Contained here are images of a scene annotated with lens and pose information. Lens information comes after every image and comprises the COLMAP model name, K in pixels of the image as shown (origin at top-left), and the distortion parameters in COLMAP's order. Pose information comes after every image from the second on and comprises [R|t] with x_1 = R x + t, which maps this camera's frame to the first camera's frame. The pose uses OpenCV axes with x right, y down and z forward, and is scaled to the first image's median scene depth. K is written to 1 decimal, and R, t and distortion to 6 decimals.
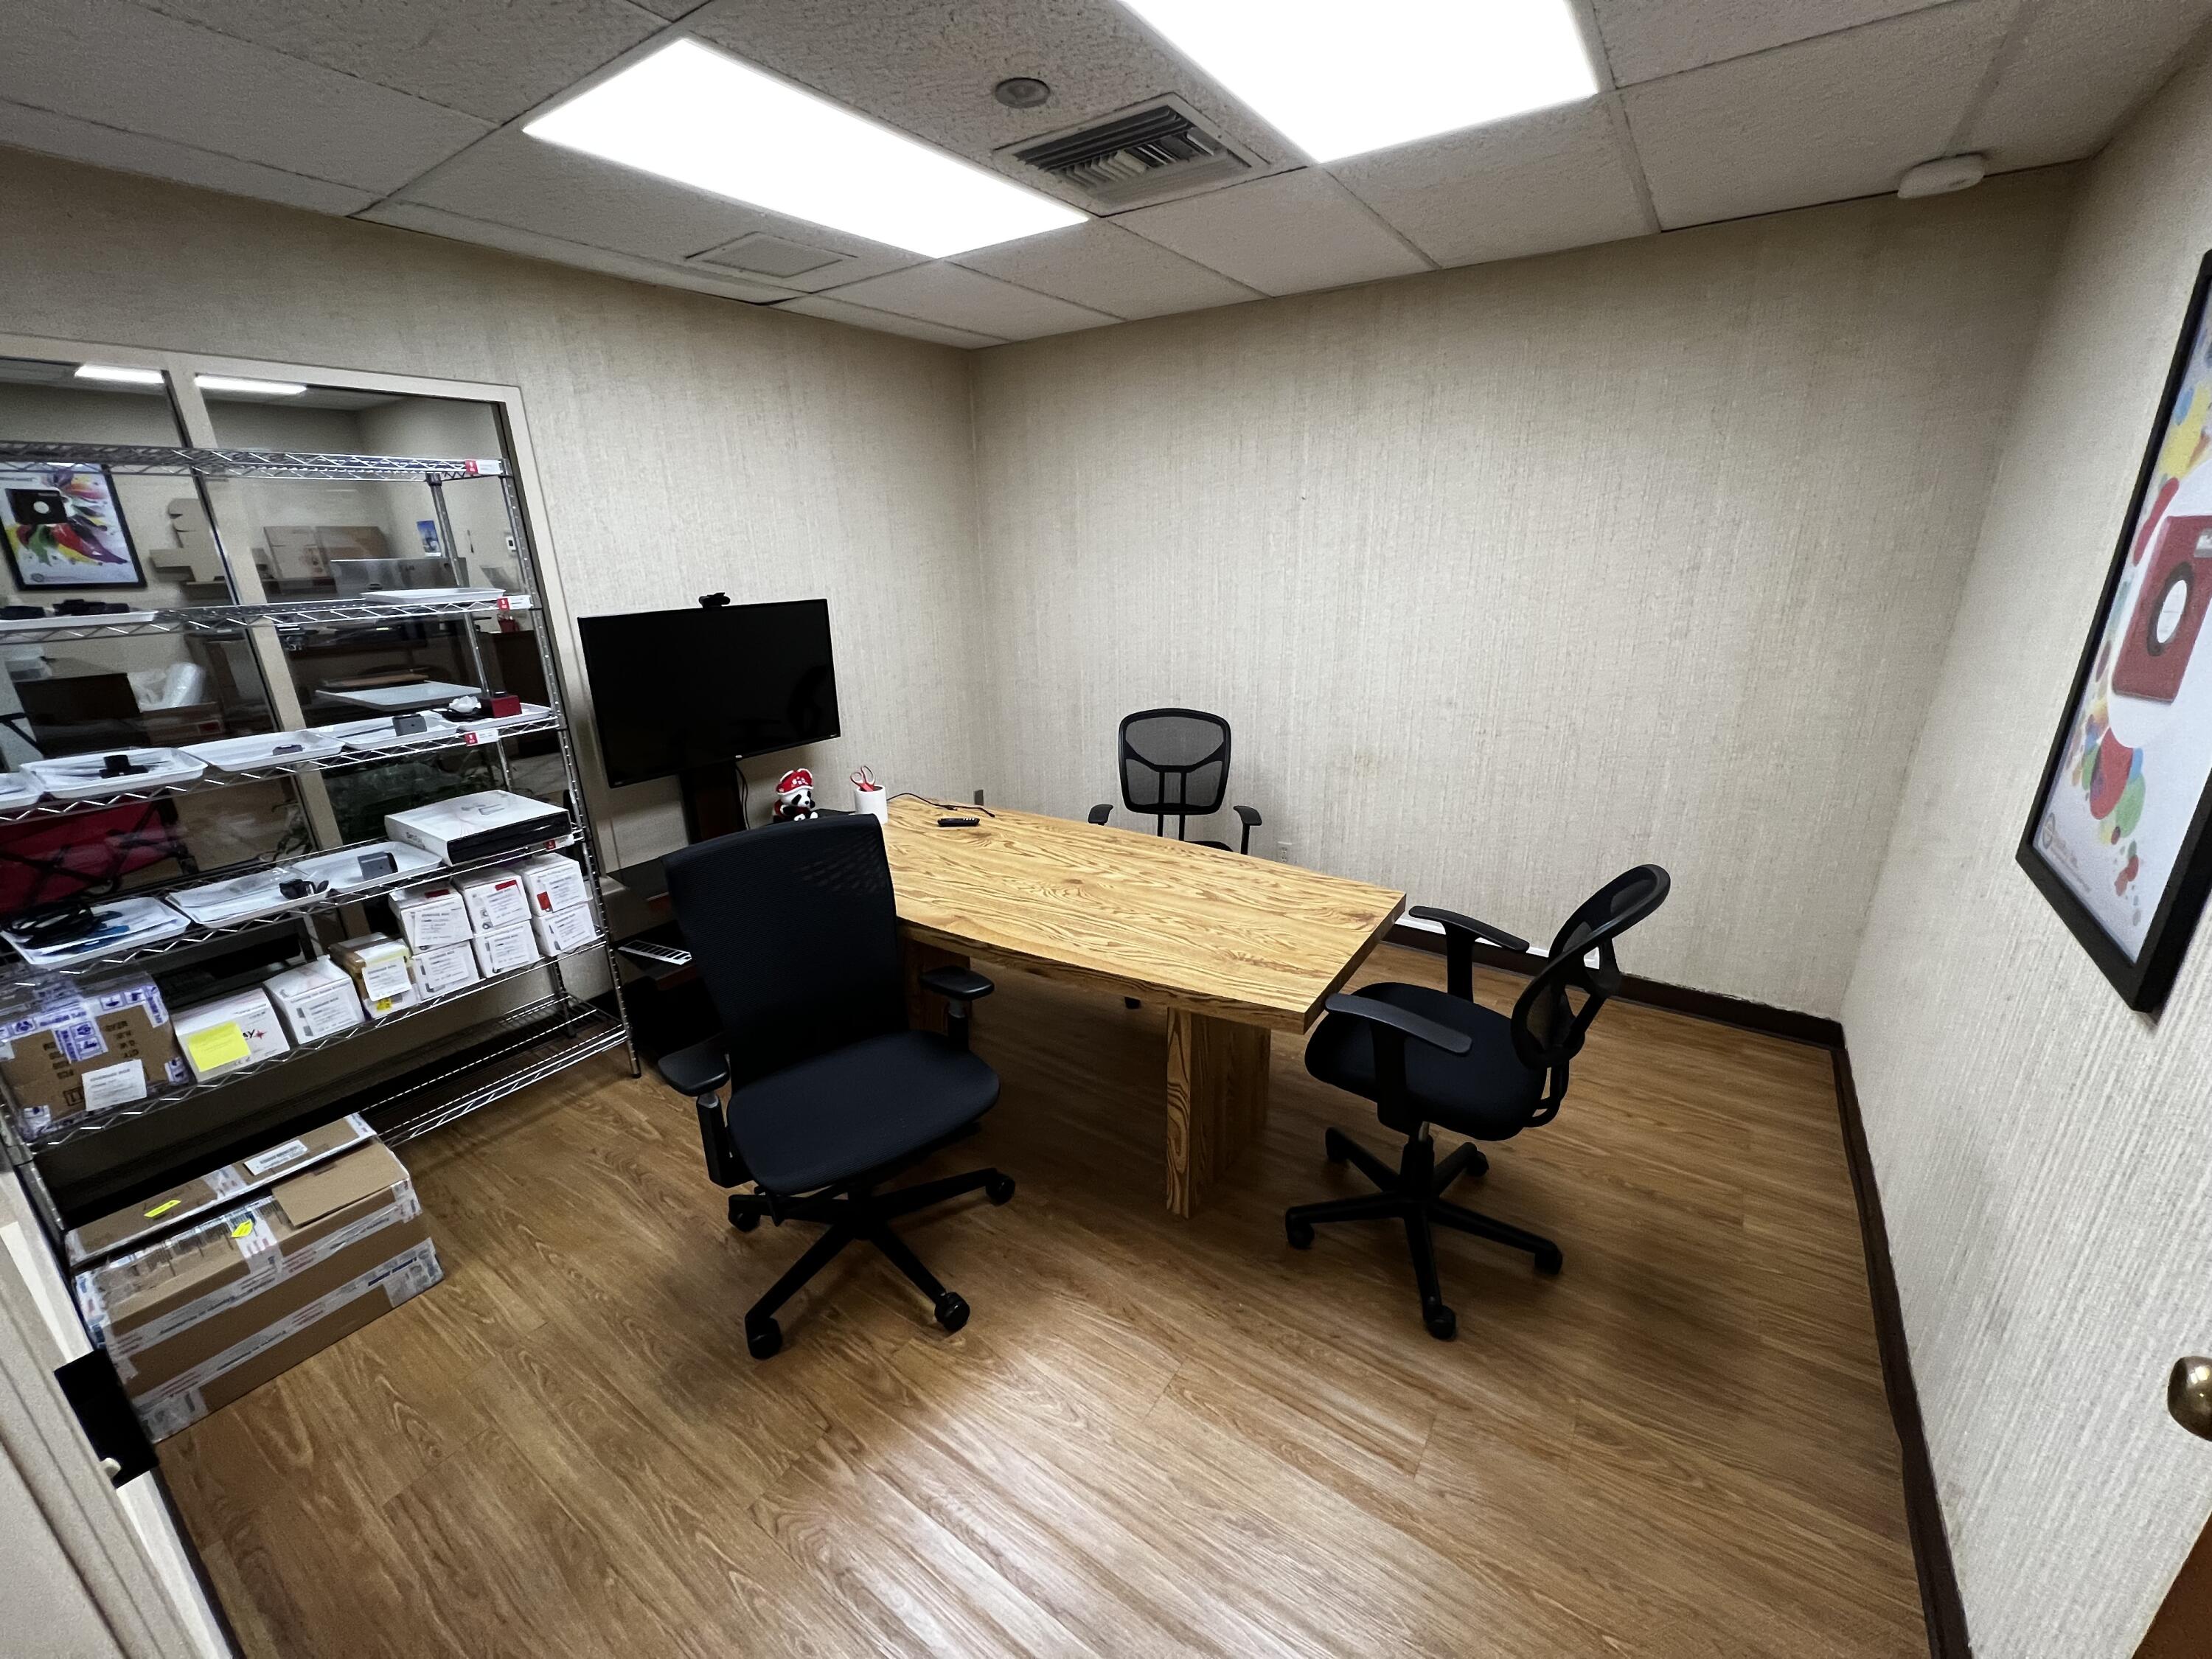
lens RADIAL K [[883.1, 0, 1098.3], [0, 883.1, 827.8], [0, 0, 1]] dist [-0.002183, 0.000818]
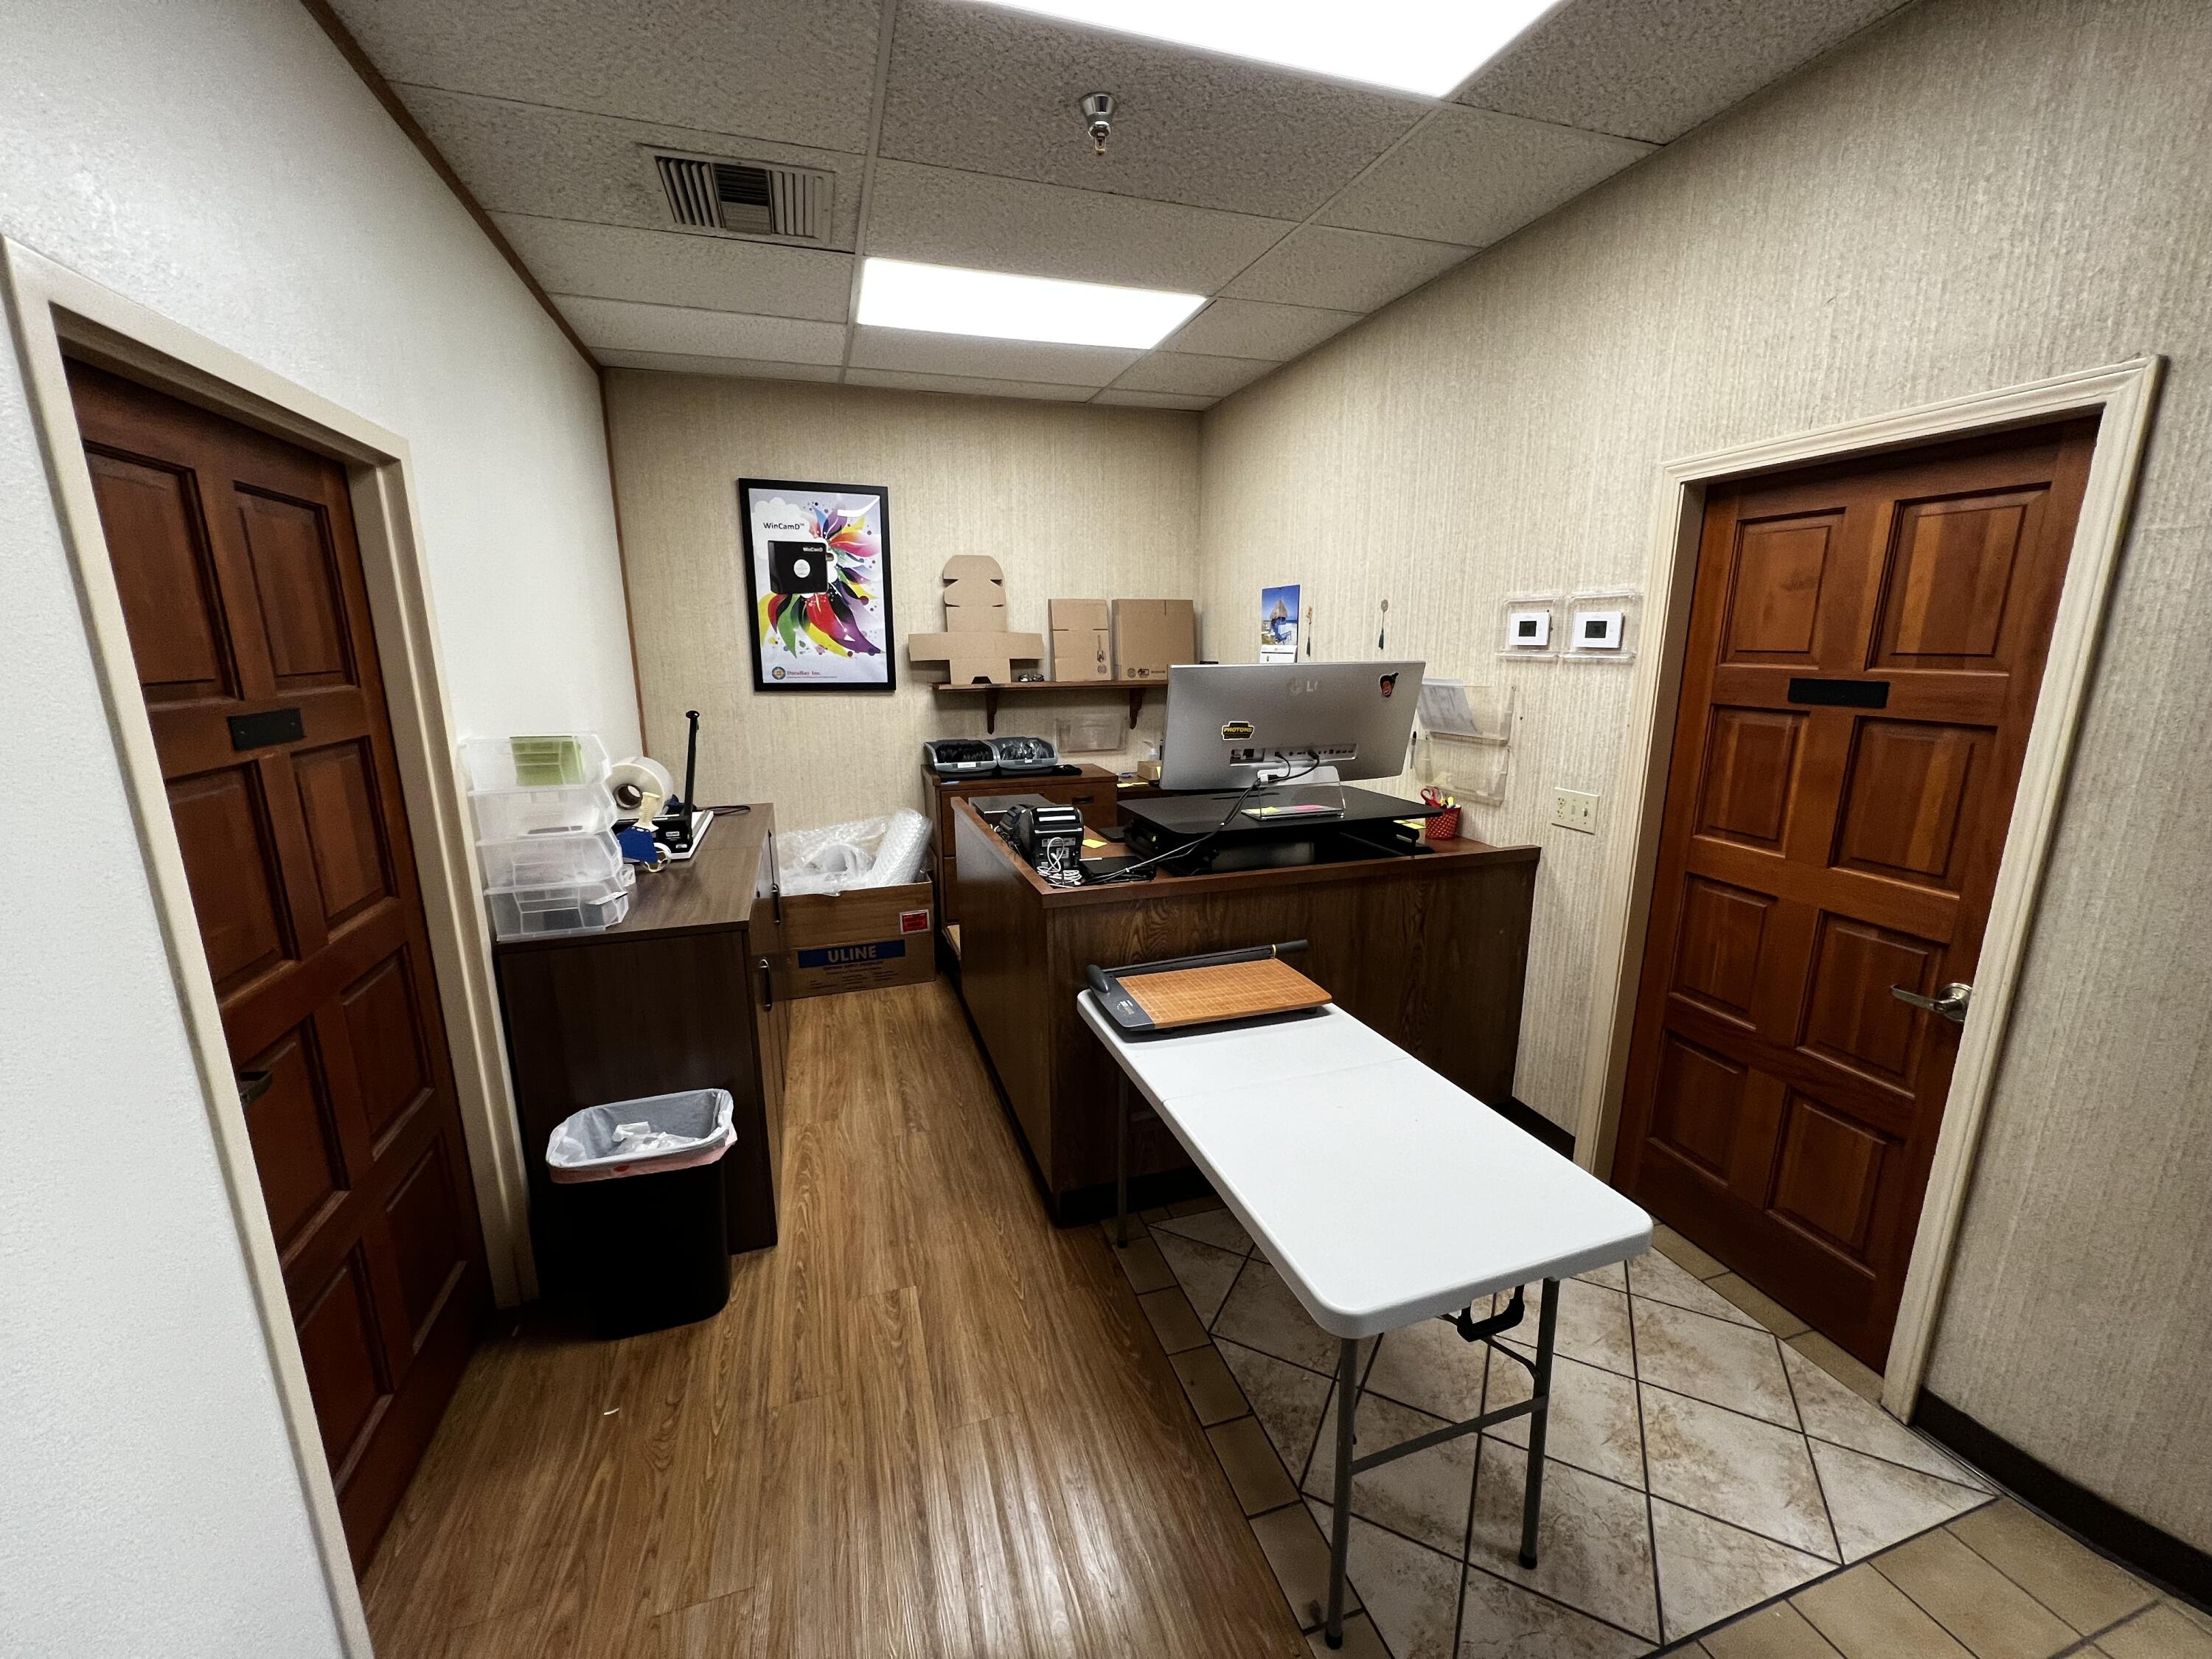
lens RADIAL K [[883.1, 0, 1094.7], [0, 883.1, 835.0], [0, 0, 1]] dist [-0.002183, 0.000818]
pose [[0.788105, 0.140950, -0.599186, -0.552668], [-0.201140, 0.978963, -0.034271, -0.173653], [0.581750, 0.147529, 0.799876, 0.573879]]
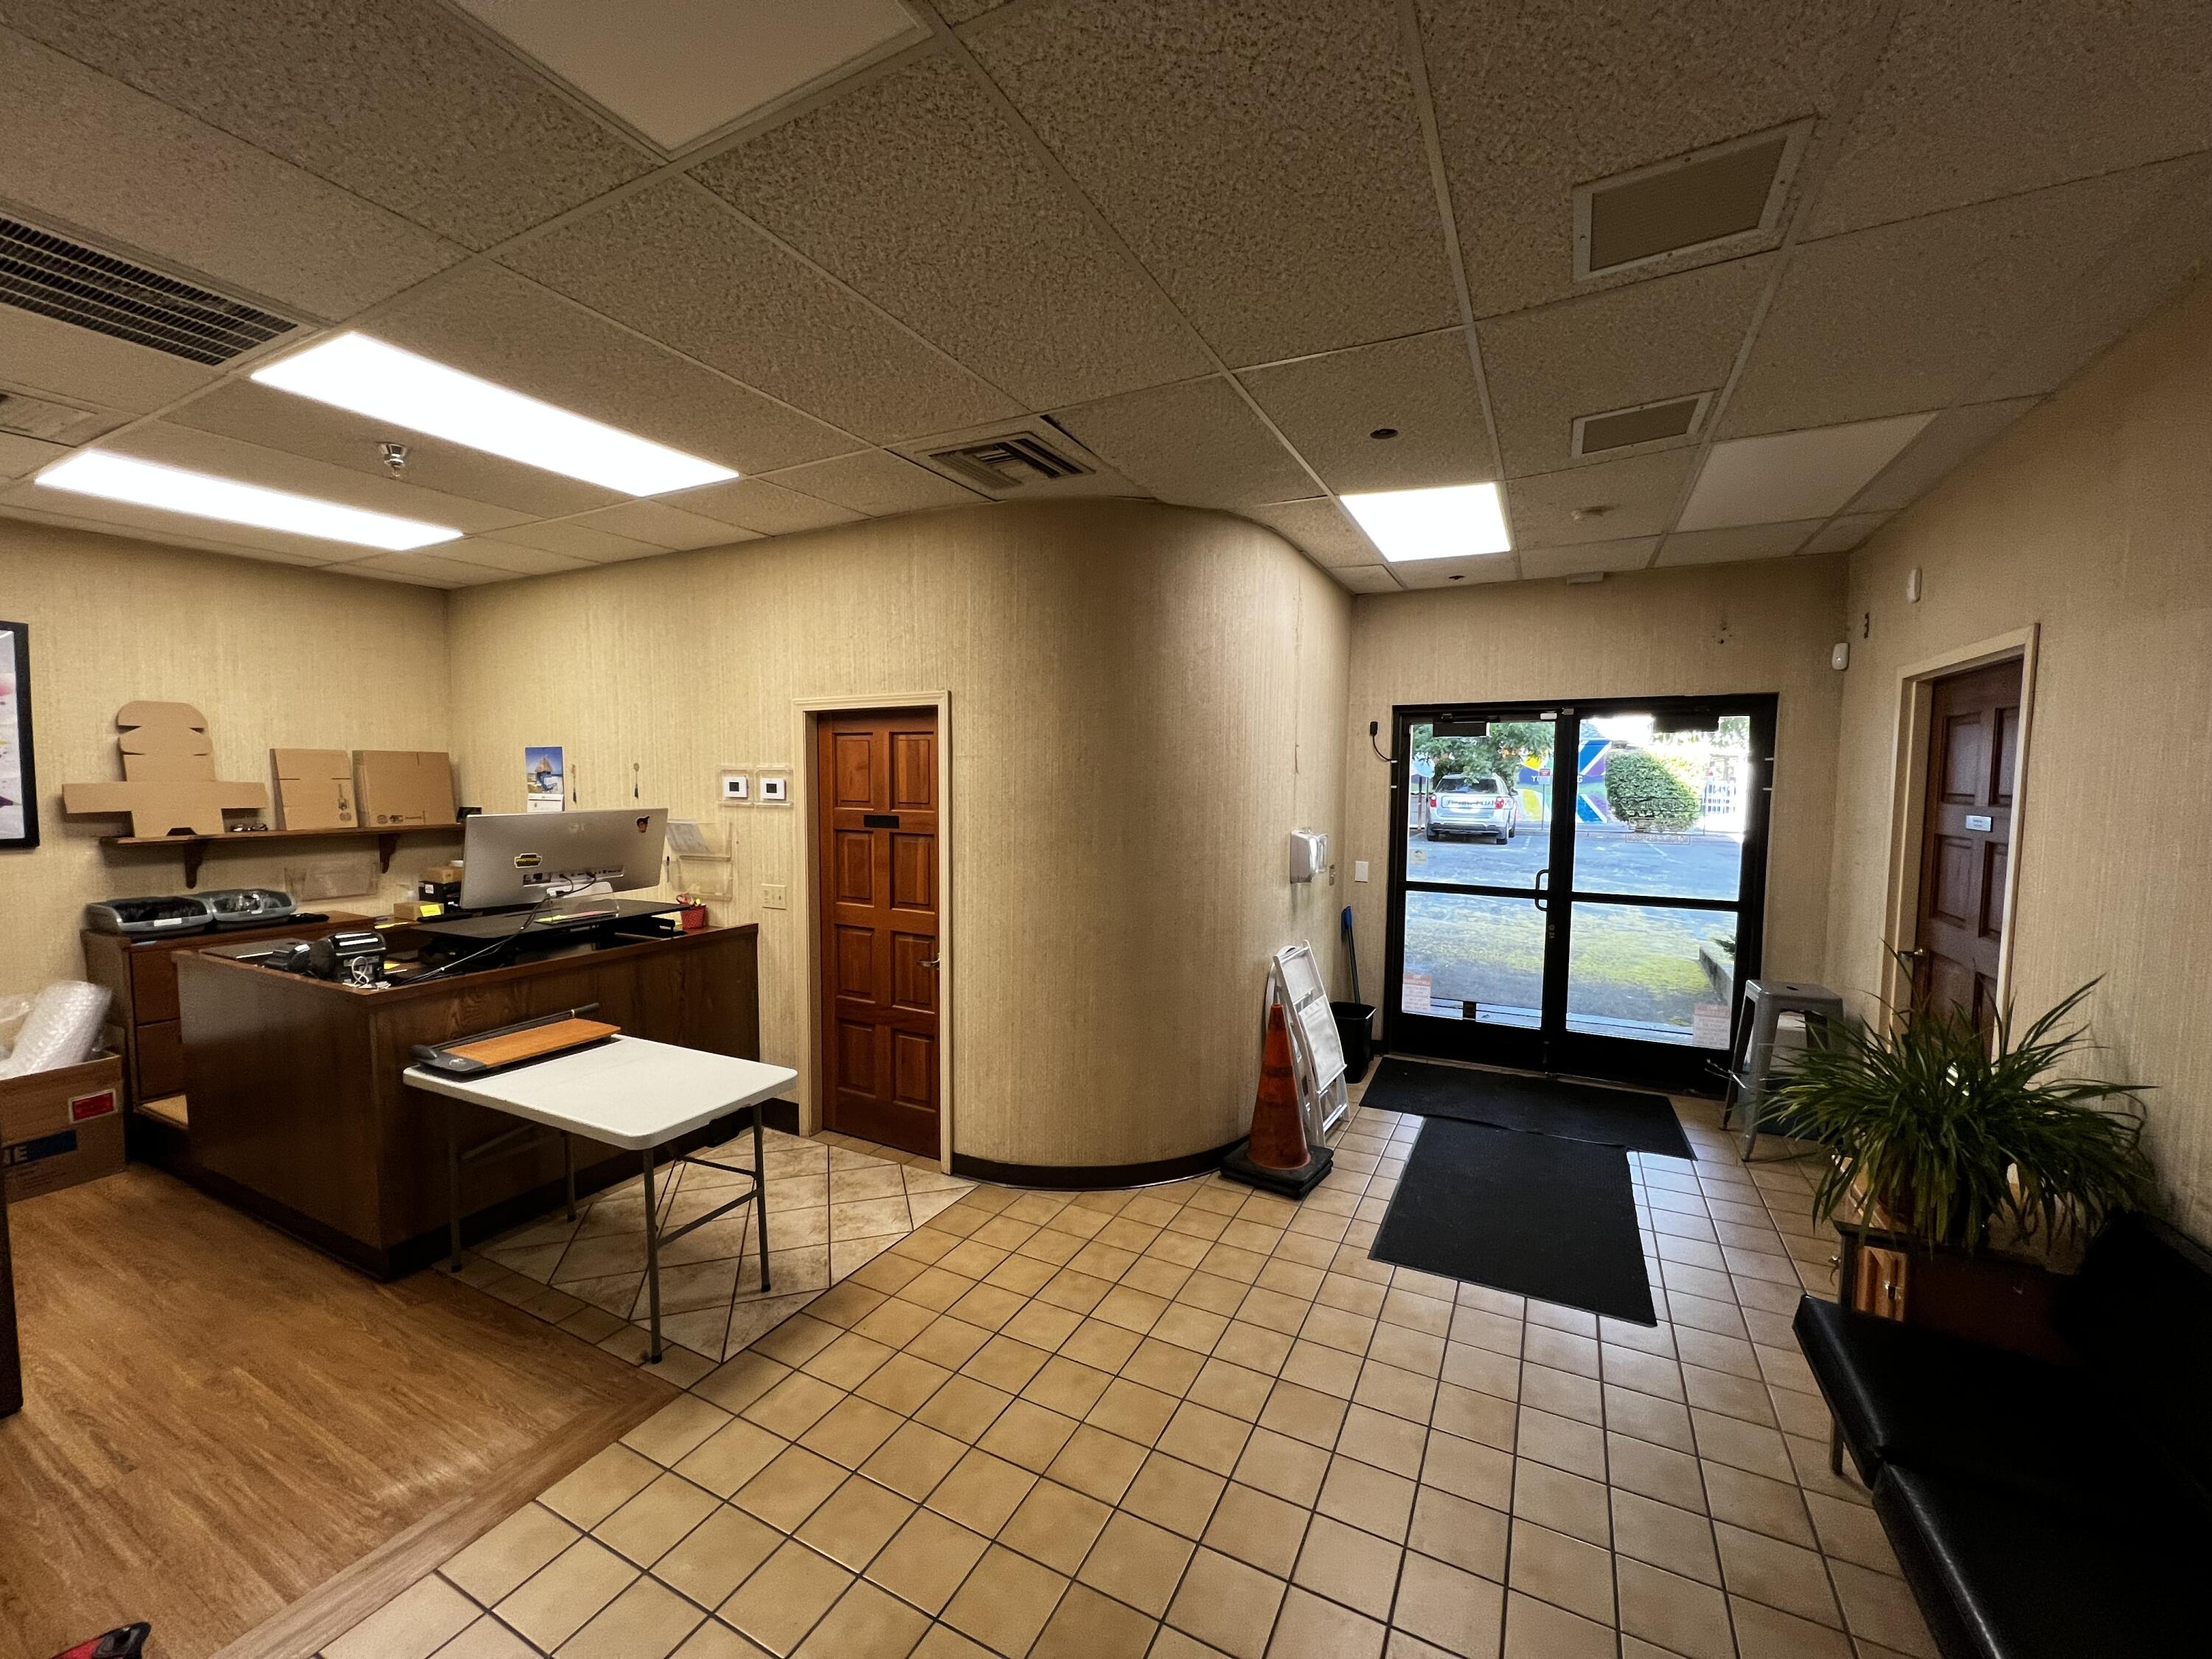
lens RADIAL K [[883.1, 0, 1106.6], [0, 883.1, 830.6], [0, 0, 1]] dist [-0.002183, 0.000818]
pose [[0.991805, 0.008834, 0.127457, -0.470639], [0.024699, 0.965531, -0.259114, -0.119775], [-0.125353, 0.260138, 0.957400, 0.372466]]
